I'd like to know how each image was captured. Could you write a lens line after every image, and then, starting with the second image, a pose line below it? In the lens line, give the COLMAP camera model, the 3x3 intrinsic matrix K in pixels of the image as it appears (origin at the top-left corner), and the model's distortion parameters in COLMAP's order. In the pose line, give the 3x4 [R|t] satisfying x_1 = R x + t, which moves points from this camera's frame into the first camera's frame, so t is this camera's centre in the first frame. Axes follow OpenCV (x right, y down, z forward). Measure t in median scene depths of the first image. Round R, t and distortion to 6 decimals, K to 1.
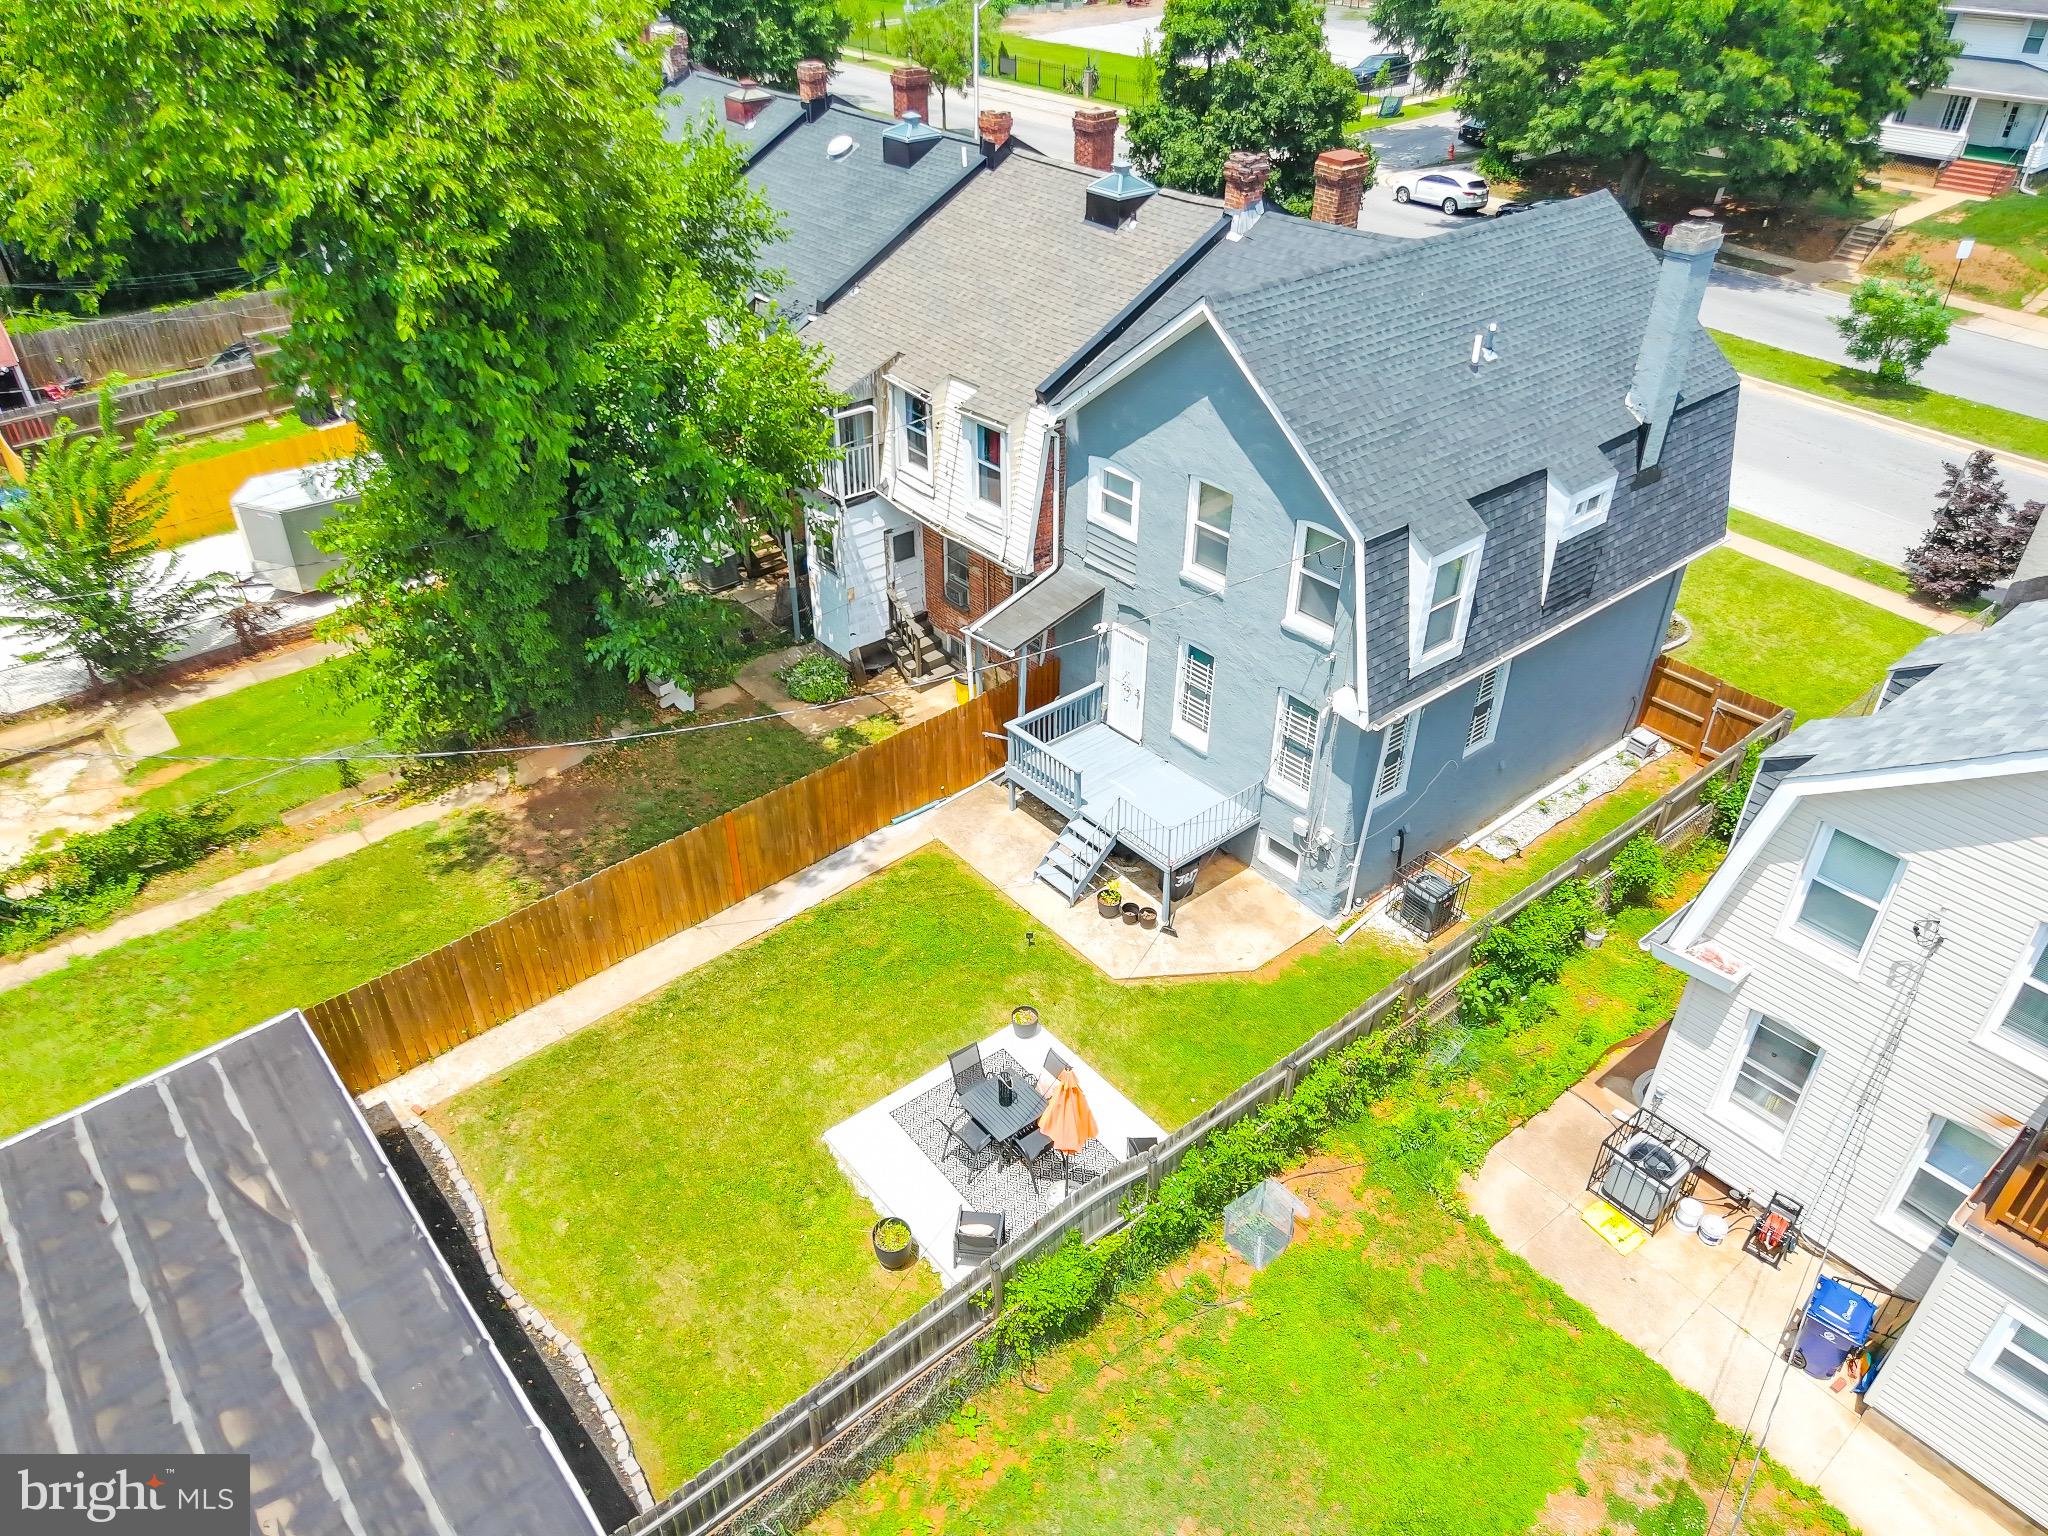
lens RADIAL K [[1393.2, 0, 1024.0], [0, 1393.2, 768.0], [0, 0, 1]] dist [0.000191, -0.000999]
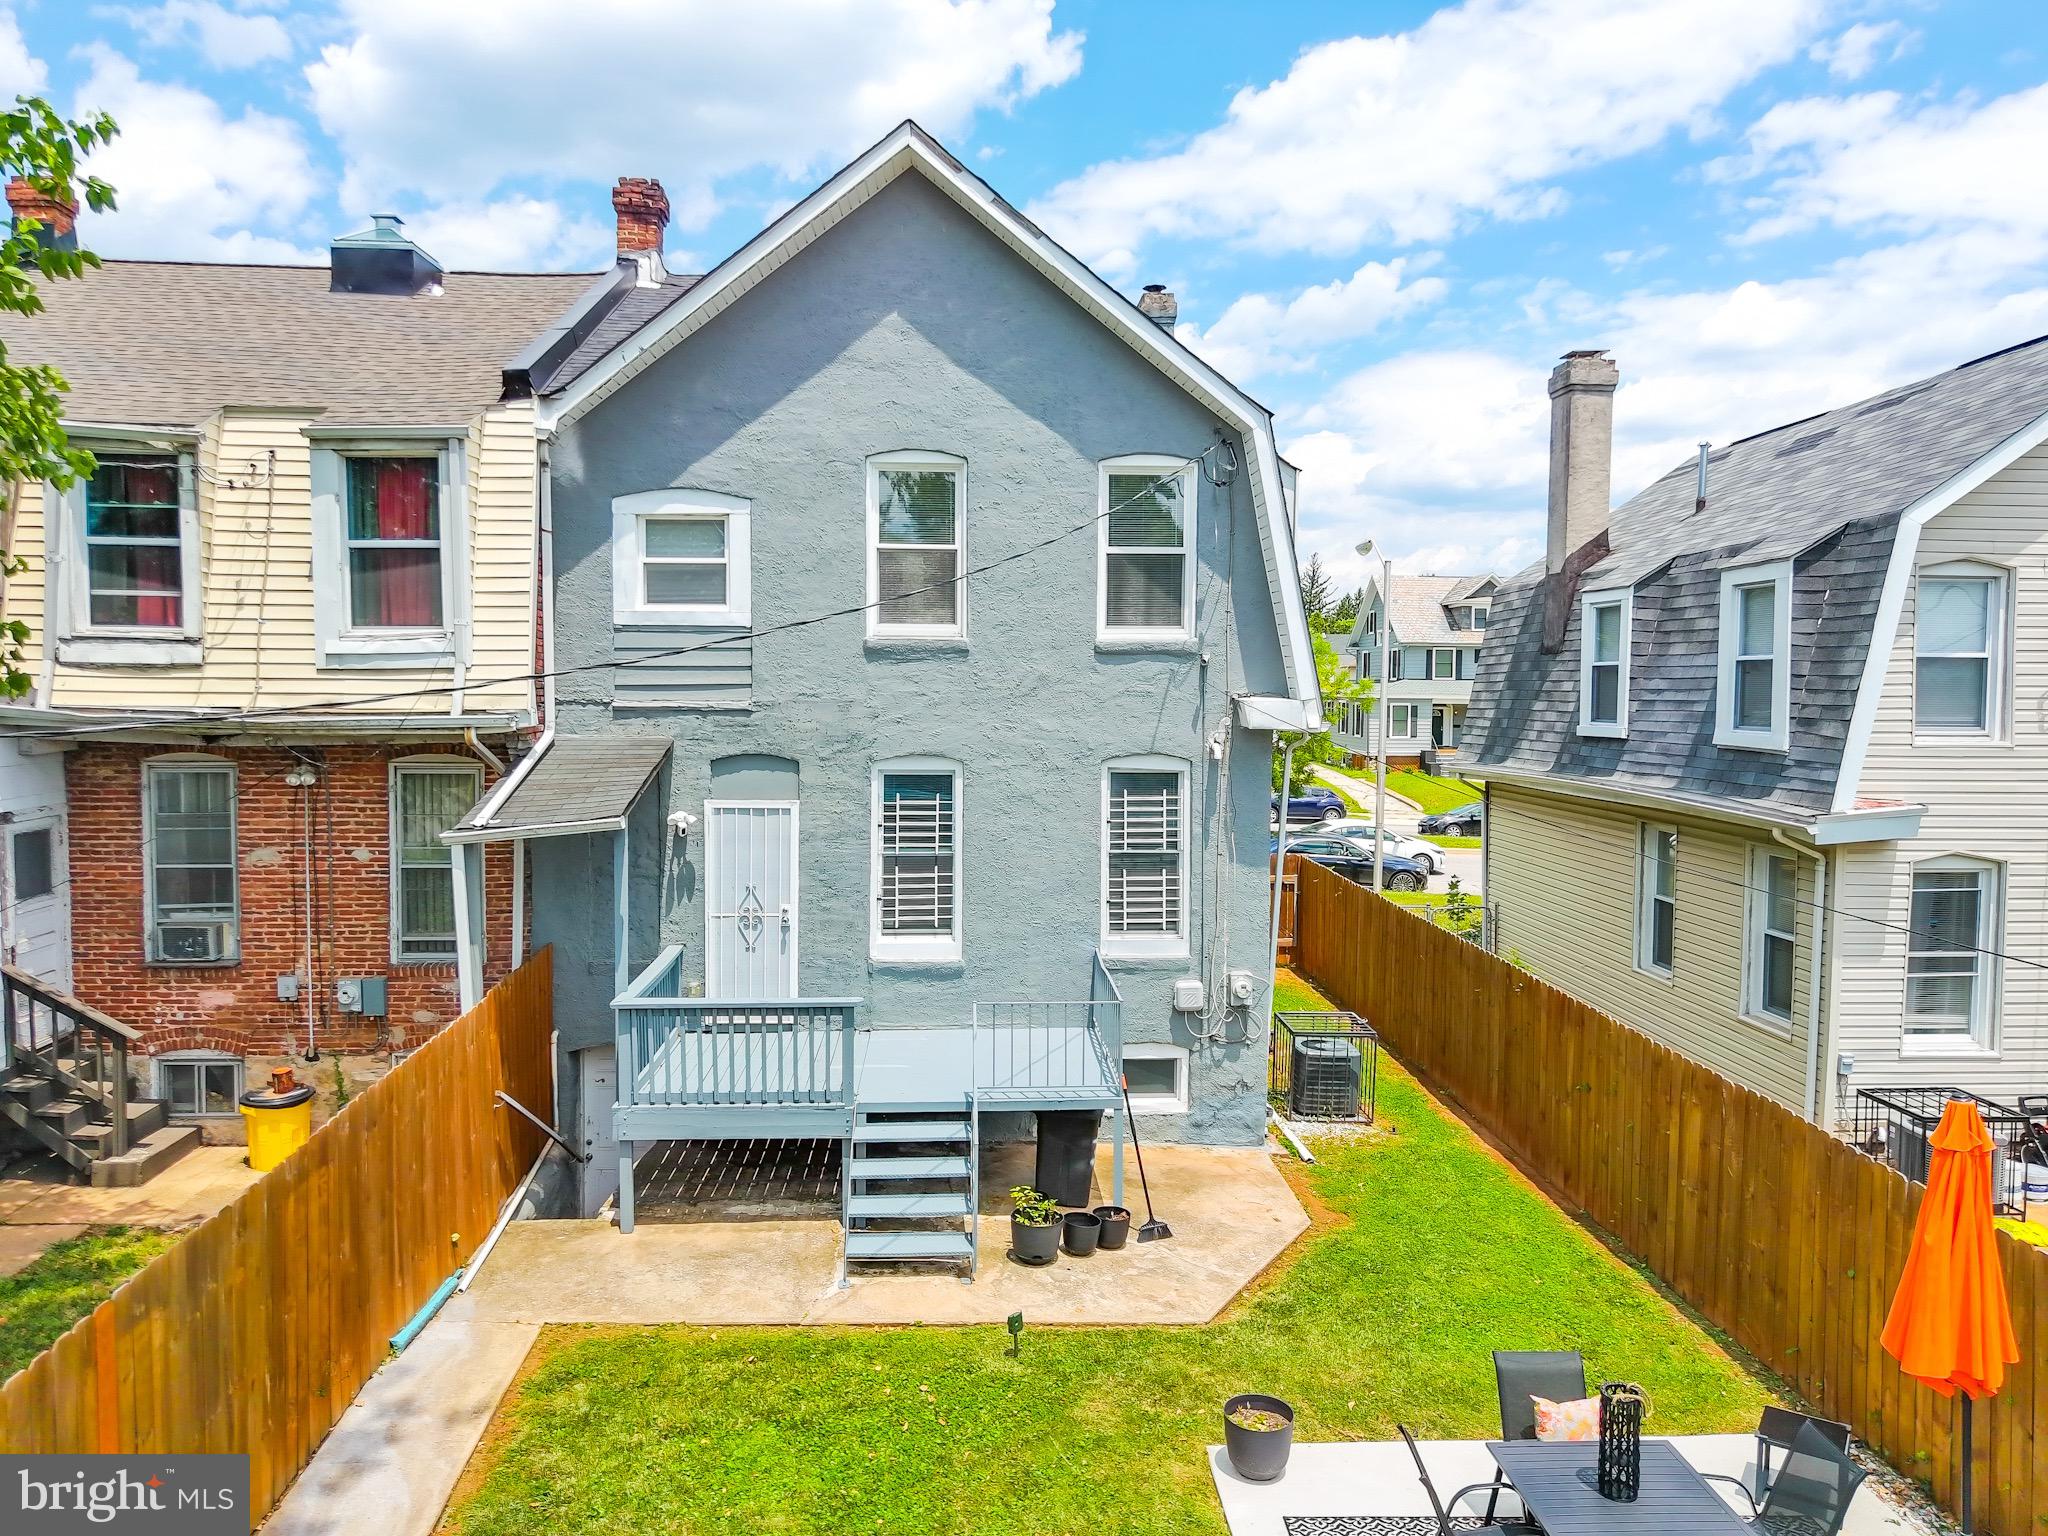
lens RADIAL K [[1393.2, 0, 1024.0], [0, 1393.2, 768.0], [0, 0, 1]] dist [0.000191, -0.000999]
pose [[0.597010, -0.046047, 0.800911, -0.305576], [0.446669, 0.848369, -0.284177, 0.095631], [-0.666383, 0.527399, 0.527053, 0.671387]]
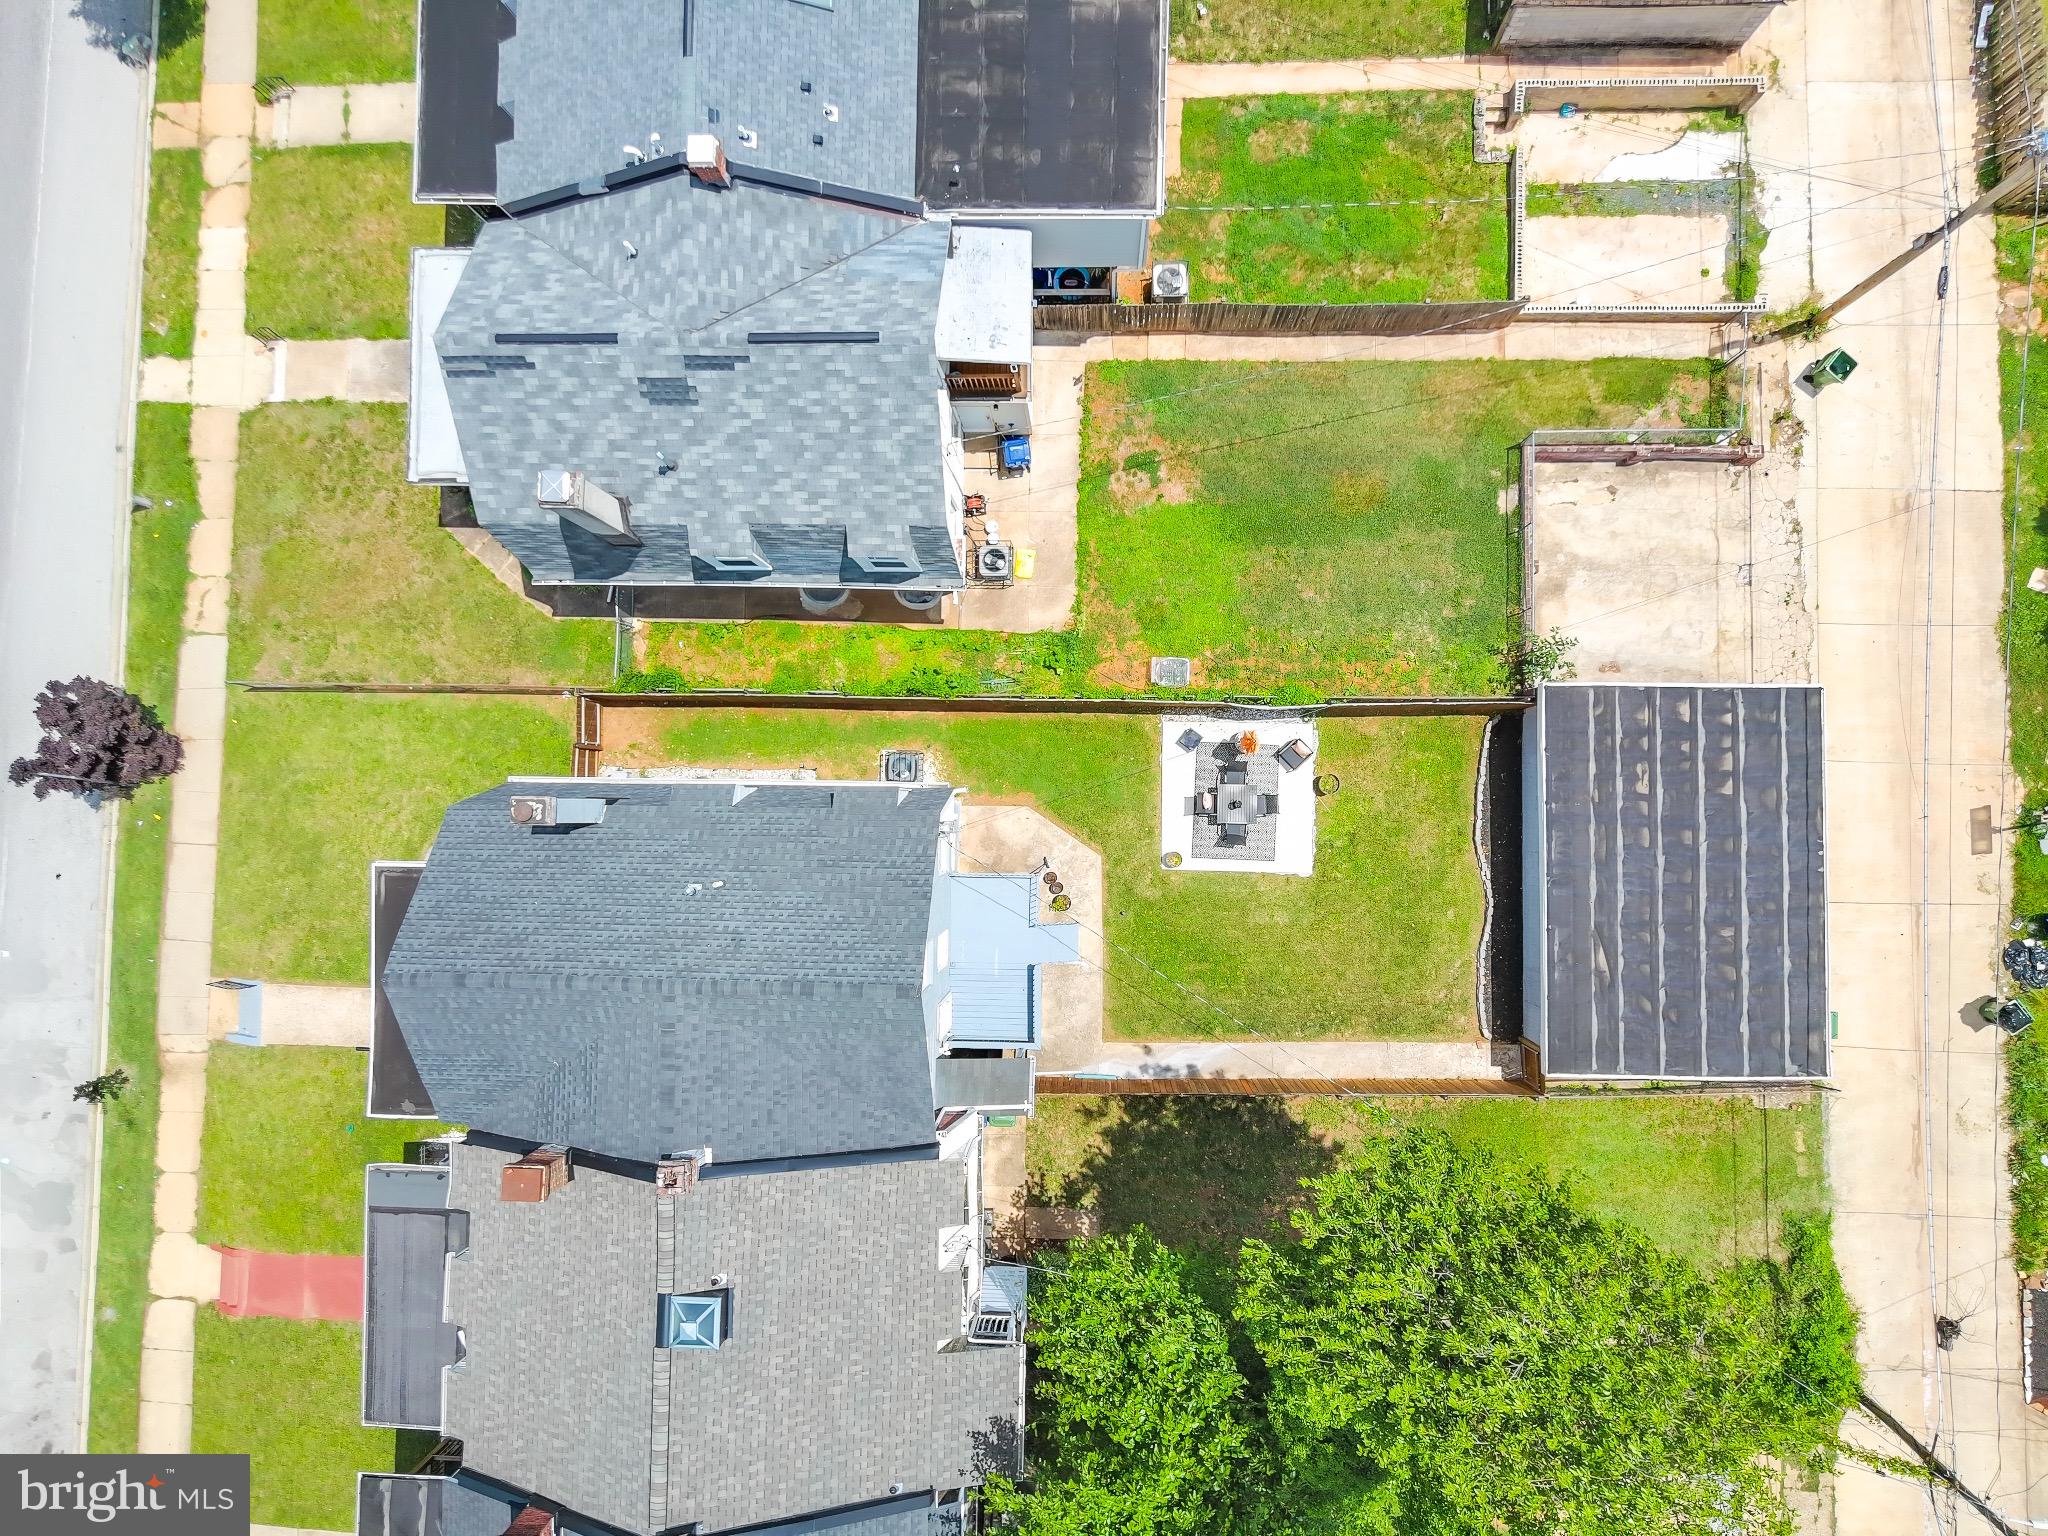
lens RADIAL K [[1393.2, 0, 1024.0], [0, 1393.2, 768.0], [0, 0, 1]] dist [0.000191, -0.000999]
pose [[-0.762106, -0.643628, 0.070268, 0.084973], [0.425168, -0.415651, 0.804031, -1.102839], [-0.488290, 0.642633, 0.590420, 0.031881]]
